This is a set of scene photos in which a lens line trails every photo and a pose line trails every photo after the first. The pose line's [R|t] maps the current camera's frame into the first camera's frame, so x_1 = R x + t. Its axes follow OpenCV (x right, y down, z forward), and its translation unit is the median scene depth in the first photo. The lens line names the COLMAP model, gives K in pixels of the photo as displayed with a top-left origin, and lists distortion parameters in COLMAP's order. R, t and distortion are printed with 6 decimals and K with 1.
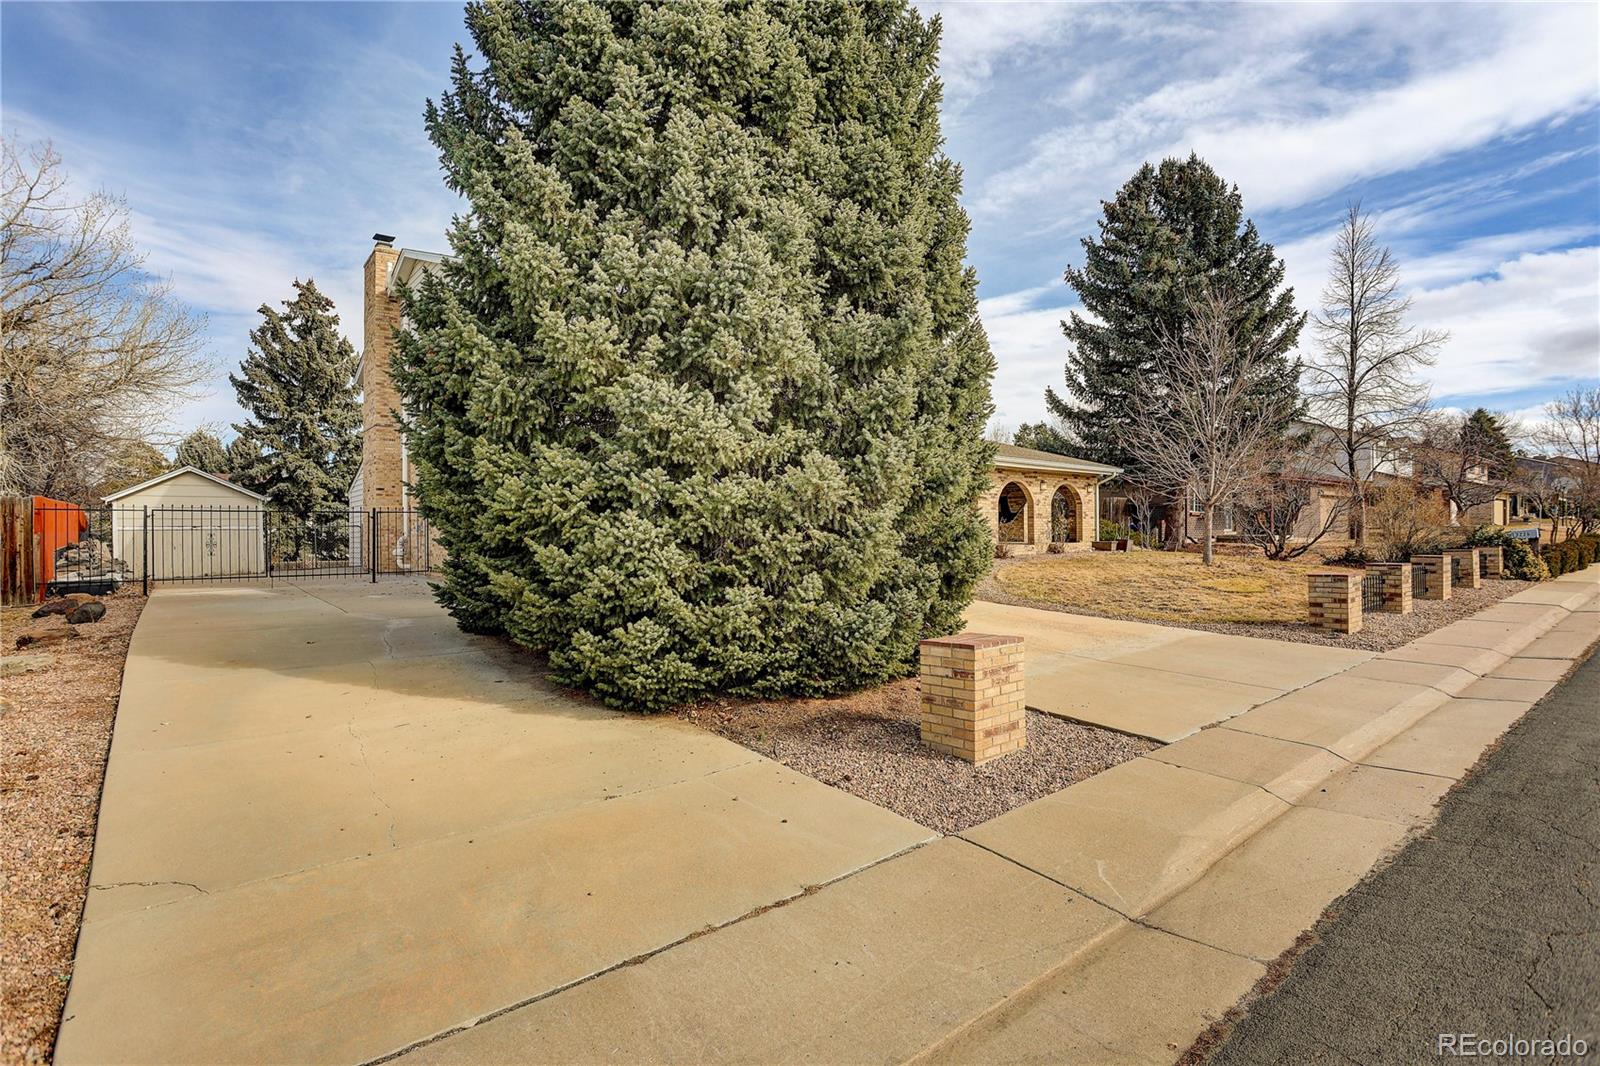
lens RADIAL K [[772.0, 0, 780.6], [0, 772.0, 535.3], [0, 0, 1]] dist [-0.072621, 0.030309]
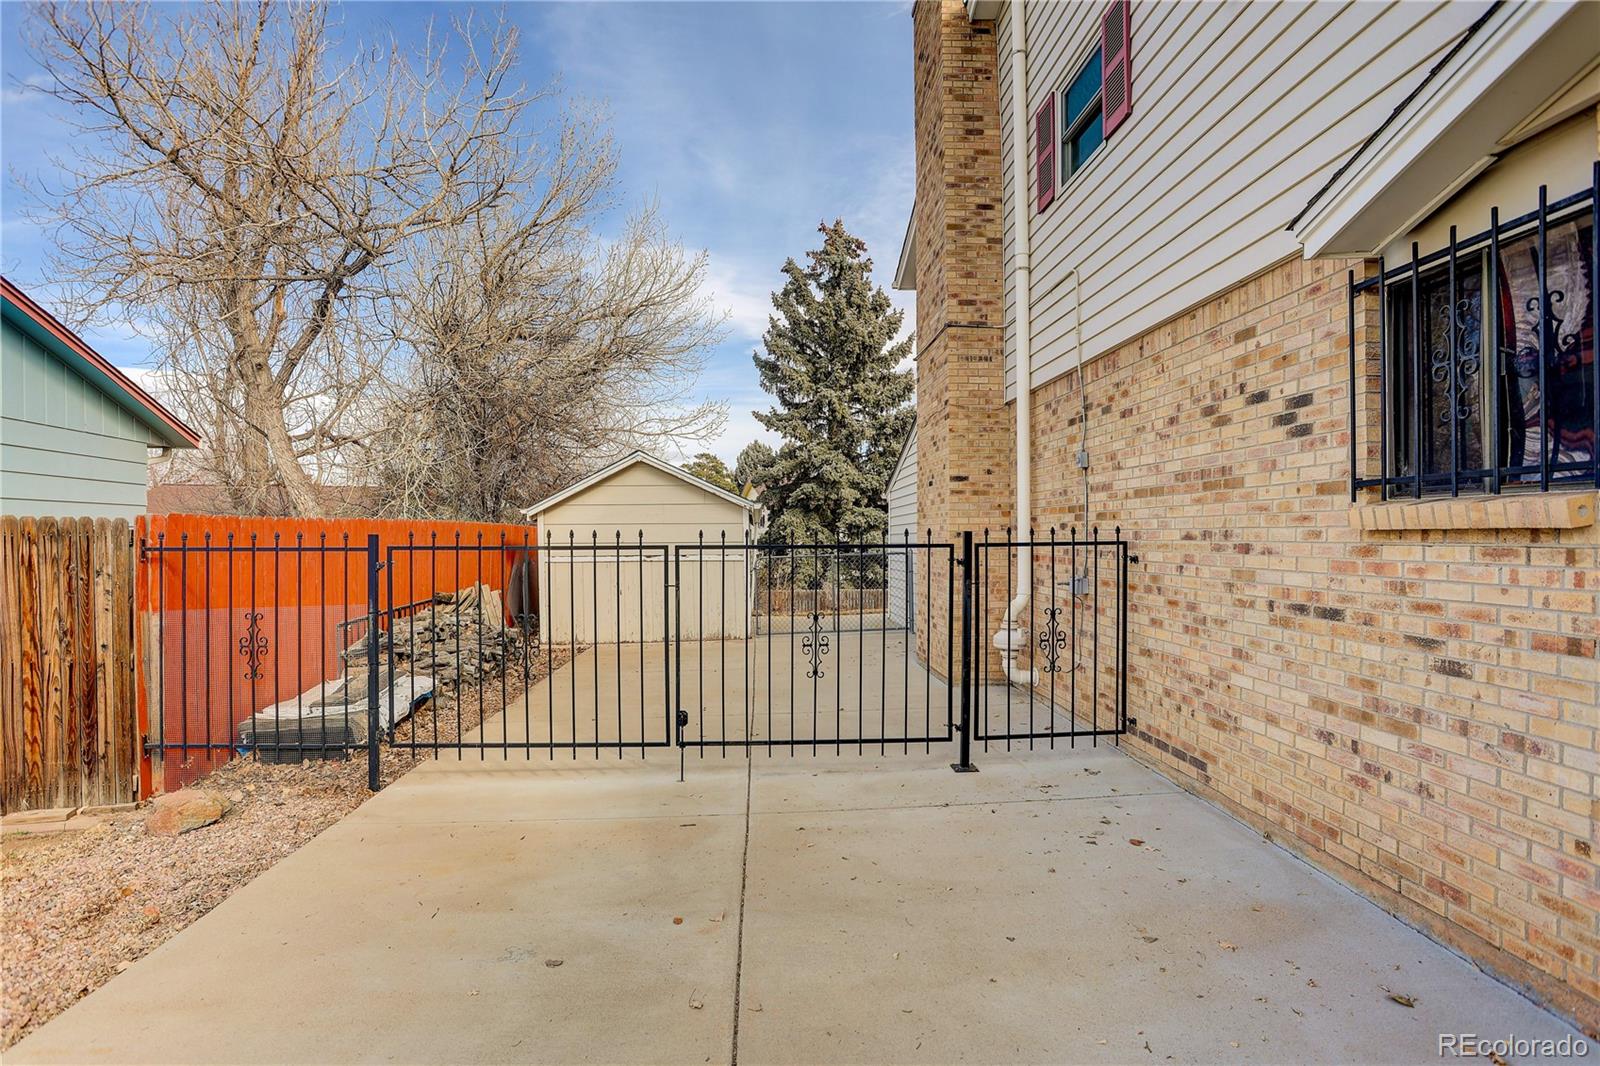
lens RADIAL K [[772.0, 0, 780.6], [0, 772.0, 535.3], [0, 0, 1]] dist [-0.072621, 0.030309]
pose [[0.795370, 0.004072, -0.606110, -0.201746], [-0.004268, 0.999990, 0.001117, -0.017157], [0.606109, 0.001698, 0.795380, 0.348160]]
